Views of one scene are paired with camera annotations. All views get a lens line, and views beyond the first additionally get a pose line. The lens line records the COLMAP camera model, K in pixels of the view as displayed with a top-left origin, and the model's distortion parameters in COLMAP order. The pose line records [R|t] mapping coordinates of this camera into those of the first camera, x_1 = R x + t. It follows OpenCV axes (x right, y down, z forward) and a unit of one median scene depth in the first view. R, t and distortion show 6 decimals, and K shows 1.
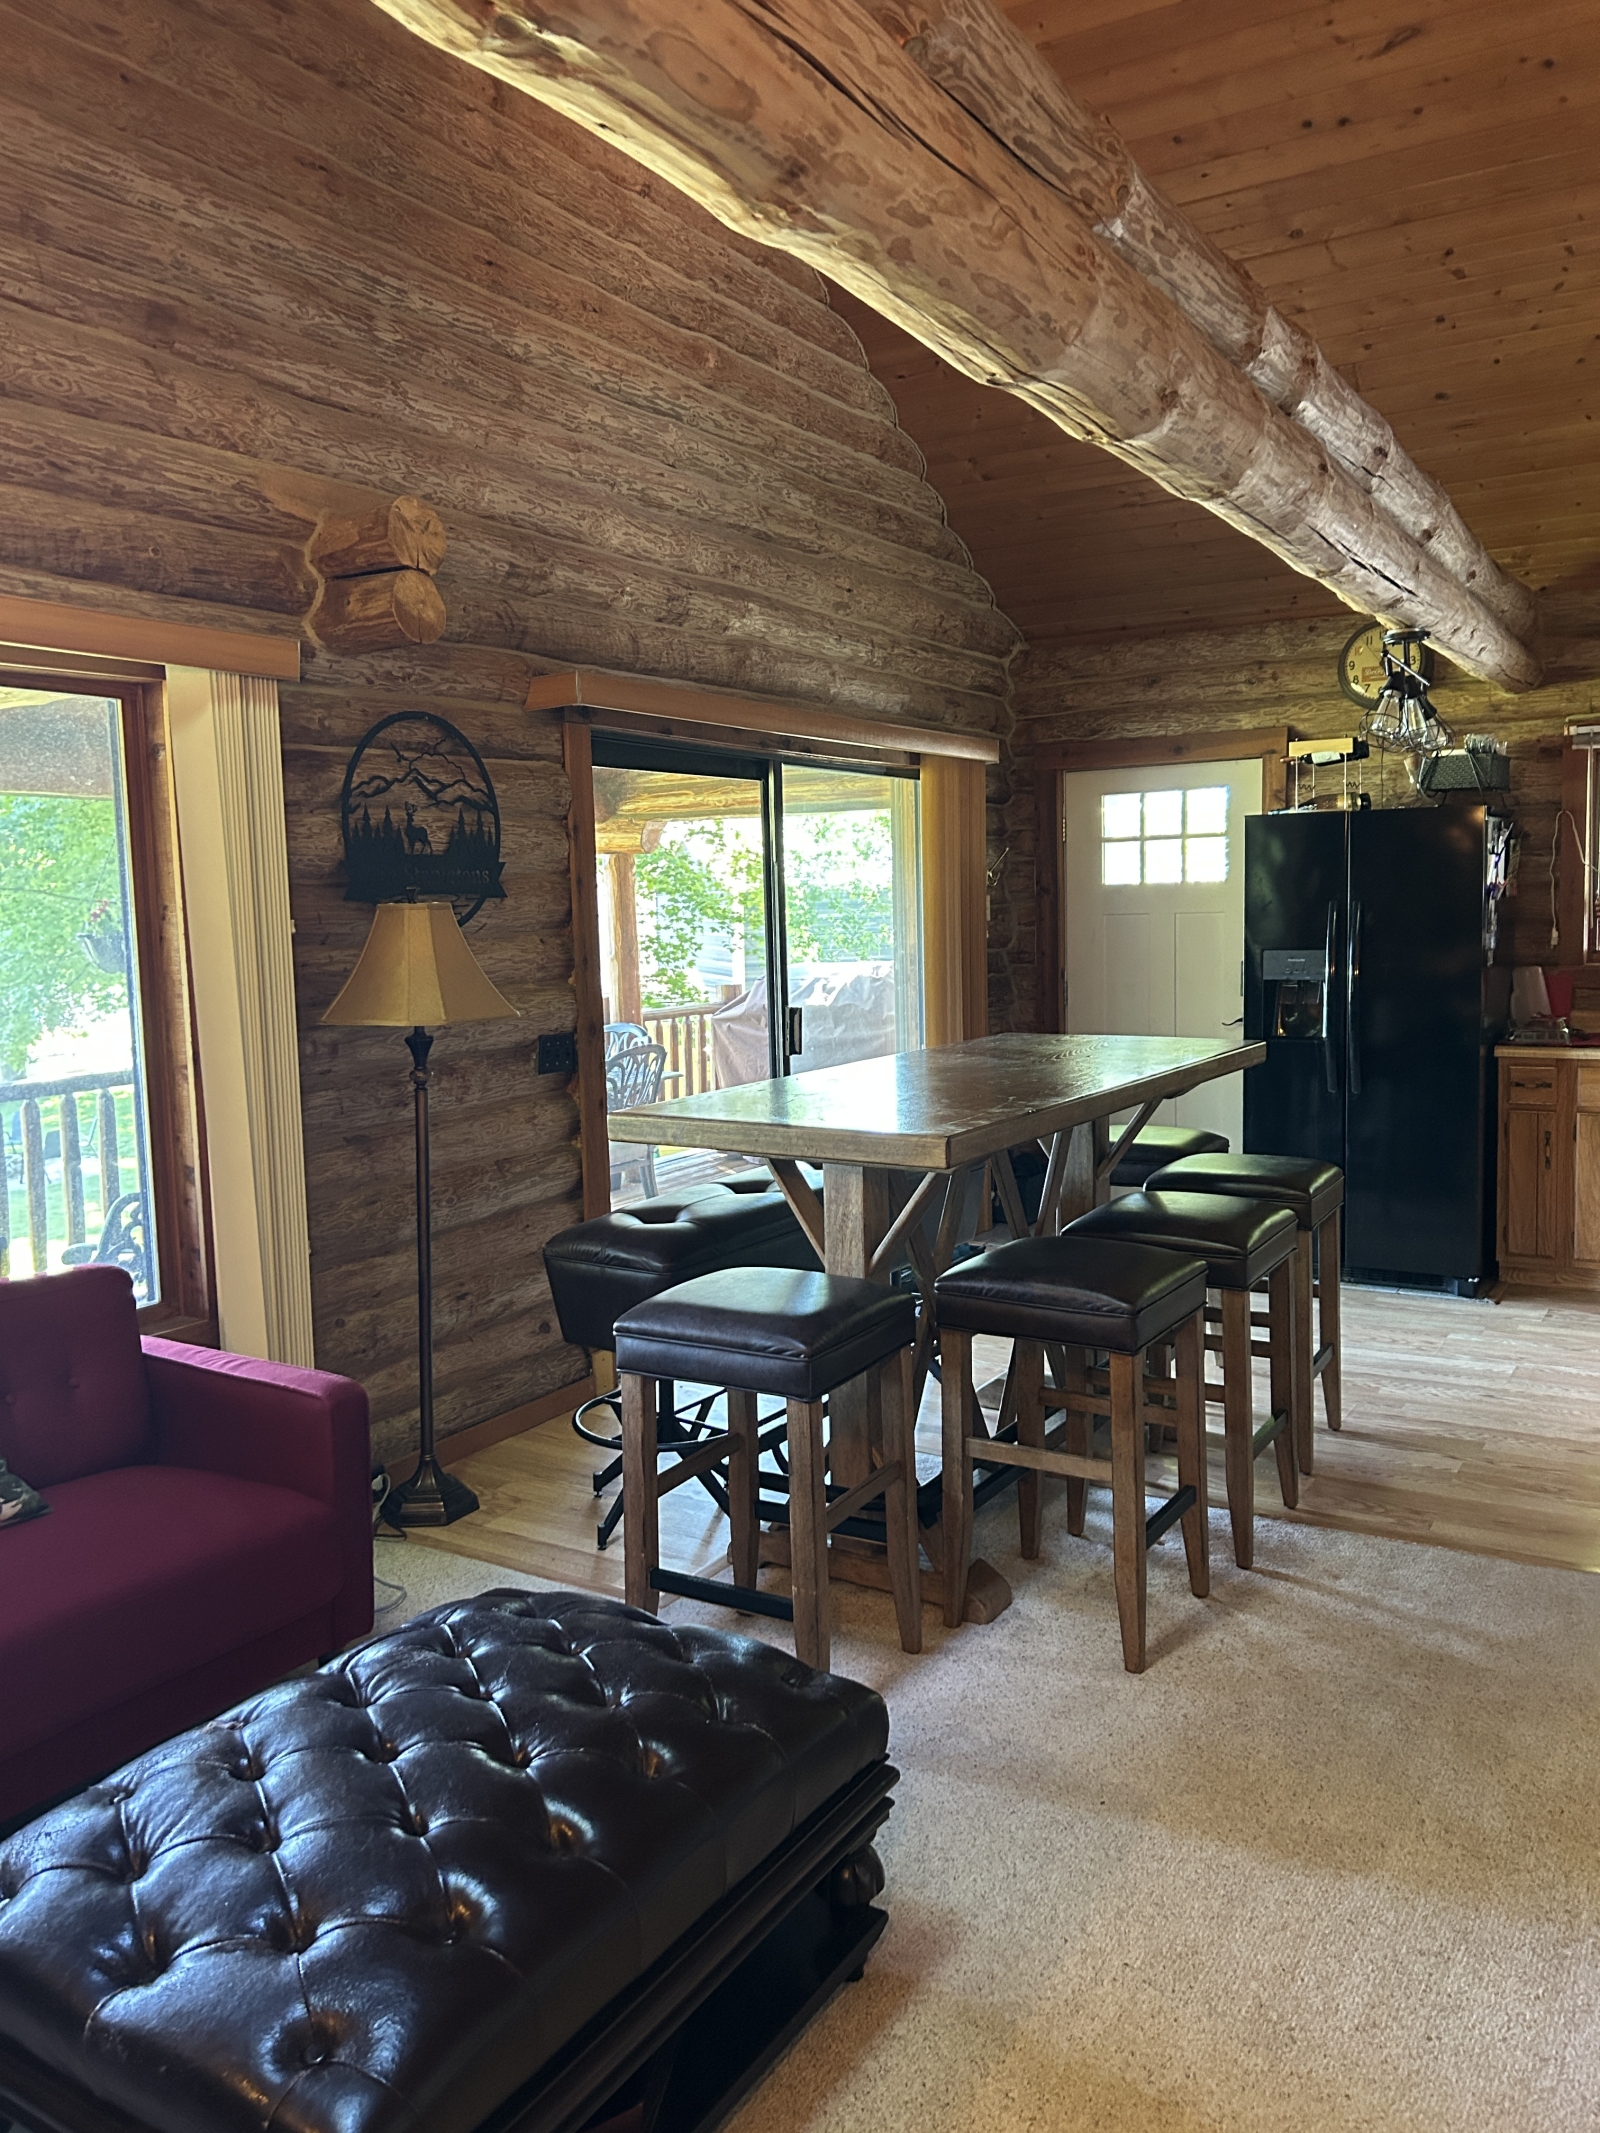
lens RADIAL K [[1615.0, 0, 816.7], [0, 1615.0, 1057.0], [0, 0, 1]] dist [0.036611, -0.020320]
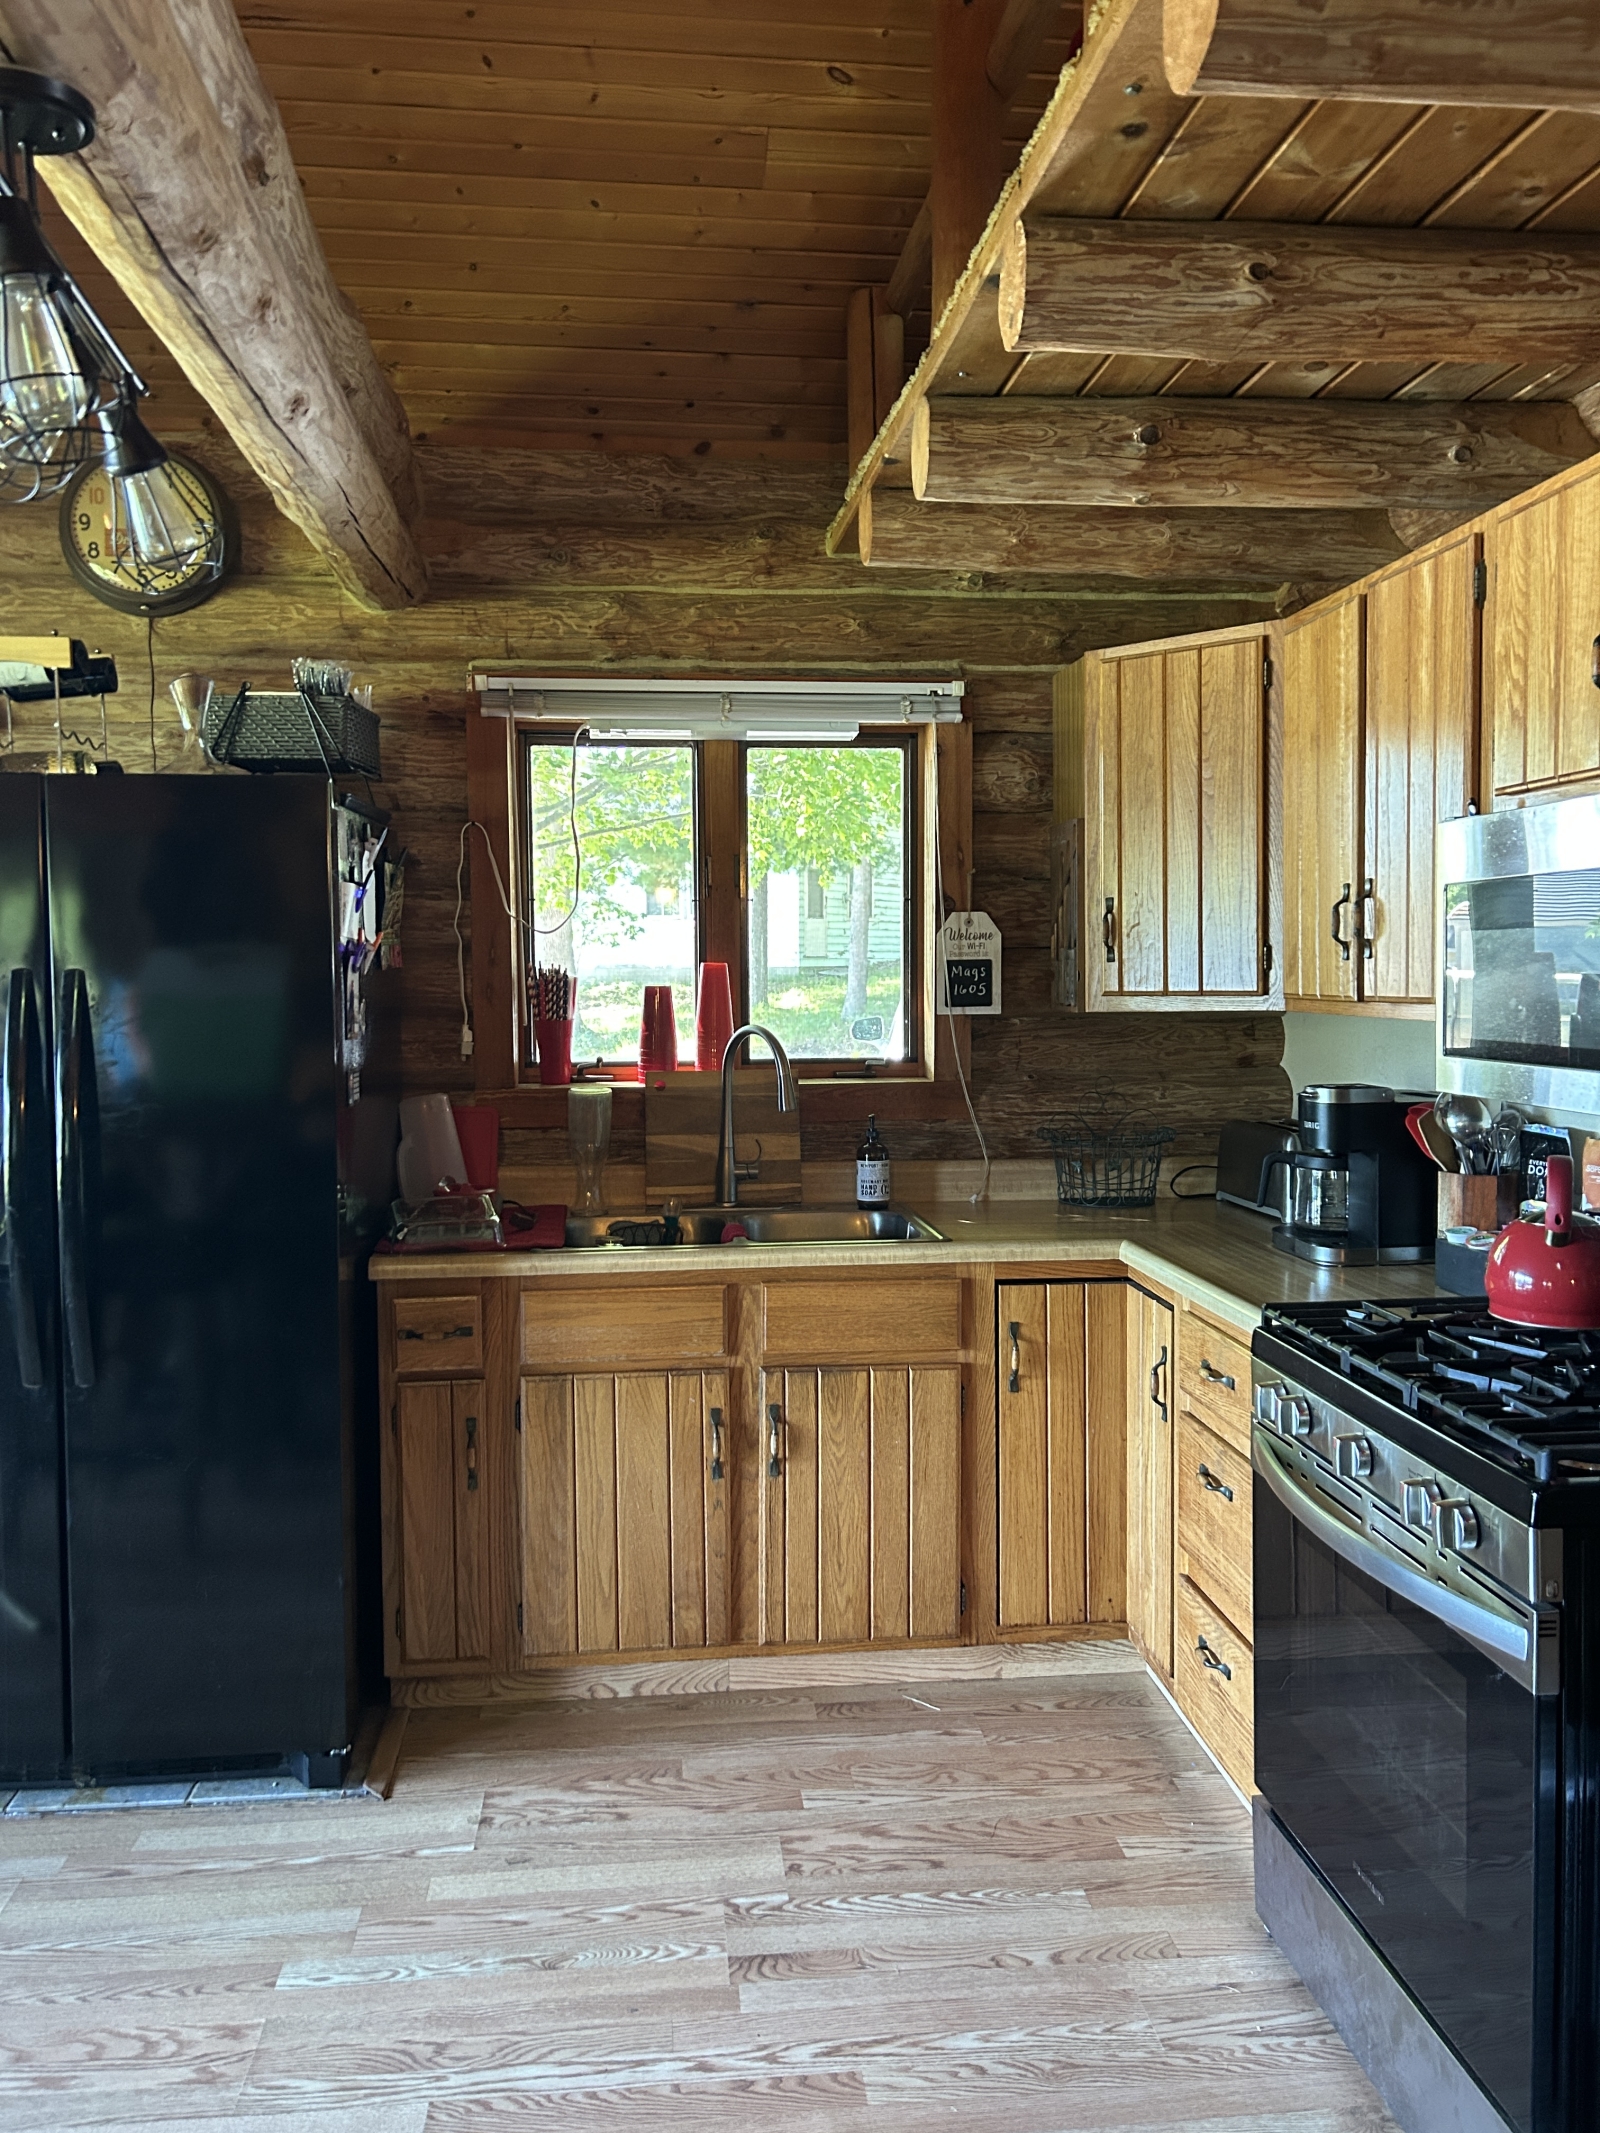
lens RADIAL K [[1615.0, 0, 808.9], [0, 1615.0, 1049.9], [0, 0, 1]] dist [0.036611, -0.020320]
pose [[0.798072, -0.014114, 0.602397, 0.220867], [0.044227, 0.998401, -0.035200, -0.047981], [-0.600937, 0.054734, 0.797420, 0.505155]]
